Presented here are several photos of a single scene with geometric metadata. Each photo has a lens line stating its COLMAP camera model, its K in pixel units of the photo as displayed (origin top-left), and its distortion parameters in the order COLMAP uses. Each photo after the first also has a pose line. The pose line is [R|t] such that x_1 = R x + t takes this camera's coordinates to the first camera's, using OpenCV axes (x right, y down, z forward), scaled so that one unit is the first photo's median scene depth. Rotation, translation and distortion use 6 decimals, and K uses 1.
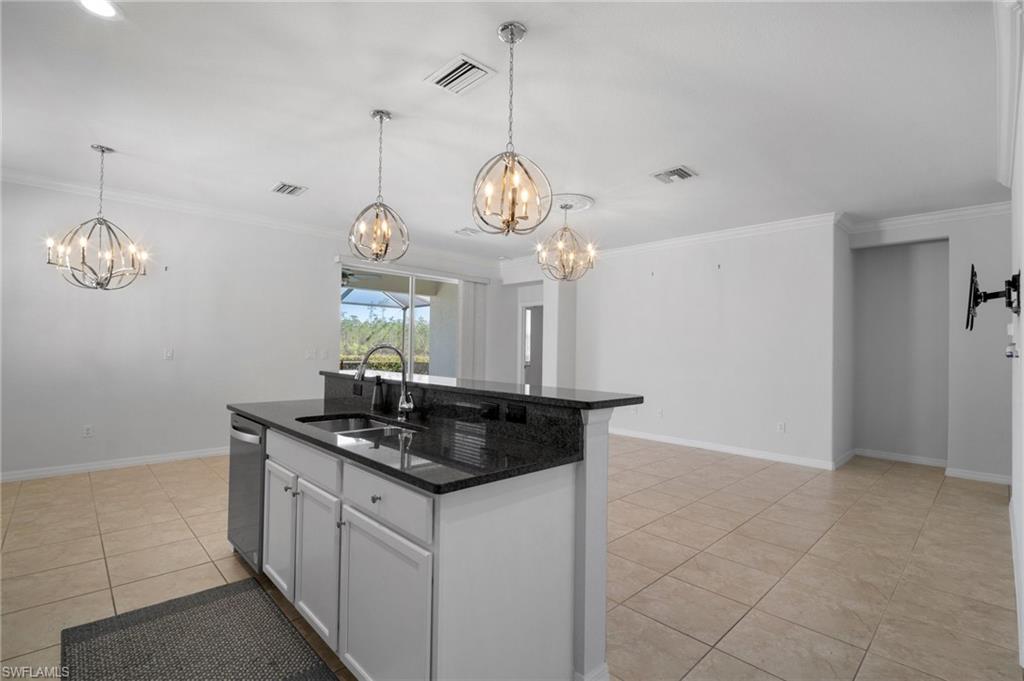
lens RADIAL K [[468.9, 0, 505.8], [0, 468.9, 342.3], [0, 0, 1]] dist [0.003535, -0.010215]
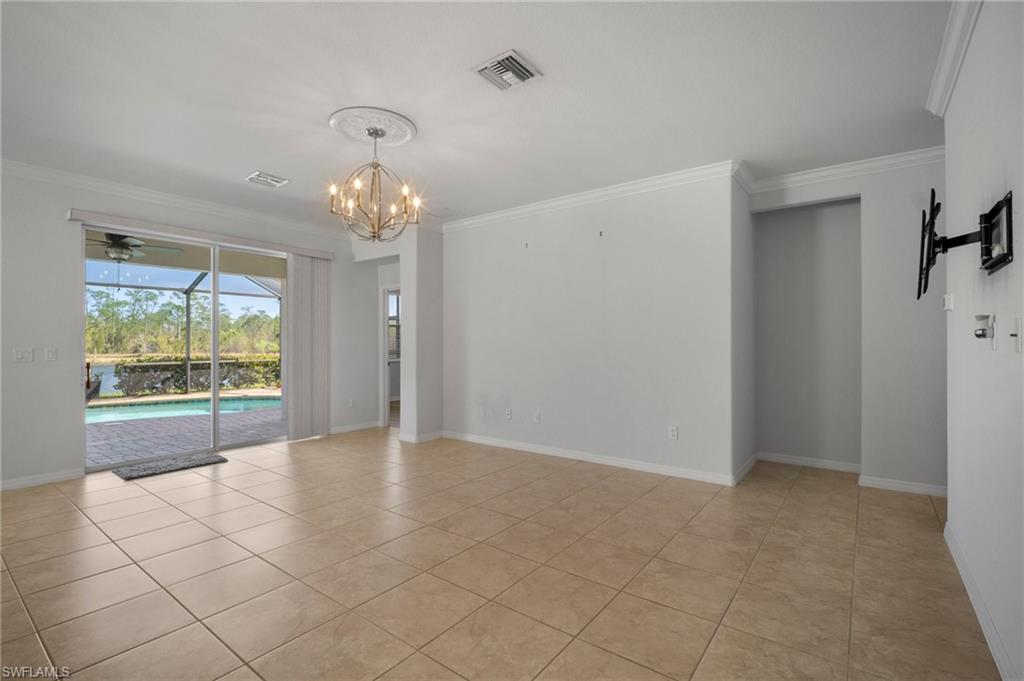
lens RADIAL K [[468.9, 0, 505.8], [0, 468.9, 342.3], [0, 0, 1]] dist [0.003535, -0.010215]
pose [[0.987748, -0.018817, 0.154922, 0.204647], [0.016760, 0.999753, 0.014573, 0.011596], [-0.155158, -0.011798, 0.987819, 0.284986]]
